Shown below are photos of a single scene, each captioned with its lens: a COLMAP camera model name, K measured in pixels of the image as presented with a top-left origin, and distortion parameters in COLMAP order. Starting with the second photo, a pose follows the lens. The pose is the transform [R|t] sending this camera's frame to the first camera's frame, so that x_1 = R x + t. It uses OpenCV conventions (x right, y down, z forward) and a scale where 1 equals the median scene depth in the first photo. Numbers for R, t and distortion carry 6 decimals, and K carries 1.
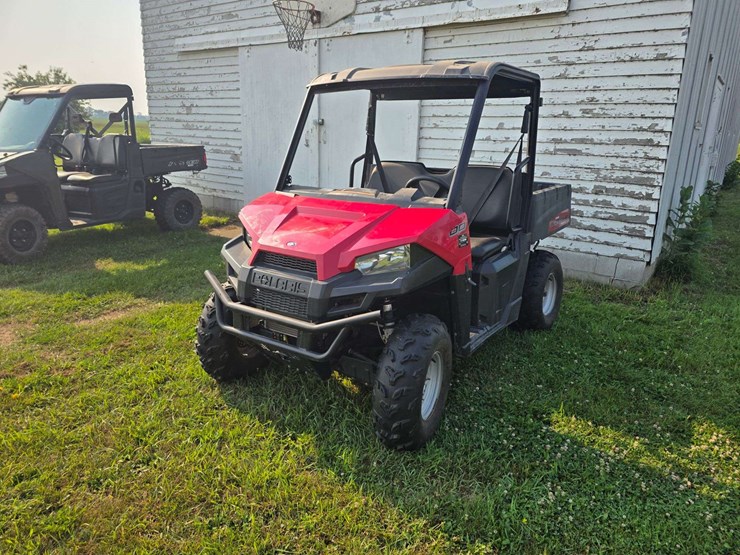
lens RADIAL K [[504.1, 0, 375.2], [0, 504.1, 266.2], [0, 0, 1]] dist [0.063319, -0.064056]
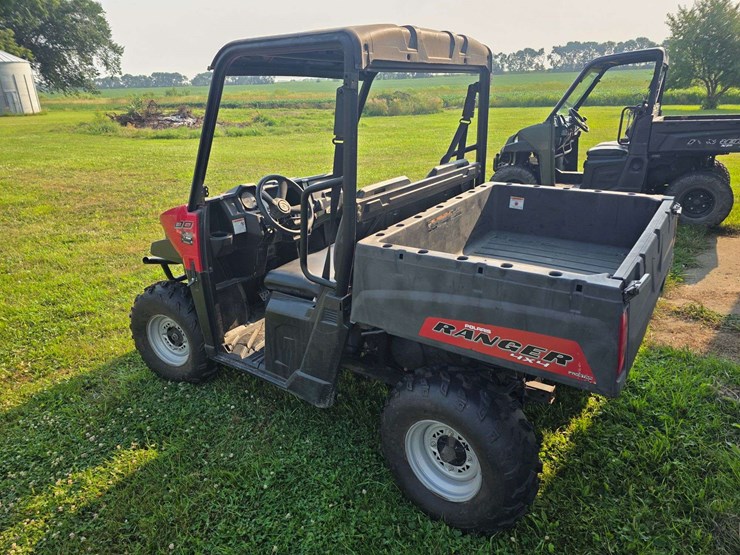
lens RADIAL K [[499.2, 0, 368.7], [0, 499.2, 273.6], [0, 0, 1]] dist [0.066830, -0.067567]
pose [[-0.015518, 0.322741, -0.946360, 0.646164], [-0.226645, 0.920703, 0.317707, -0.219115], [0.973854, 0.219418, 0.058860, 0.736165]]
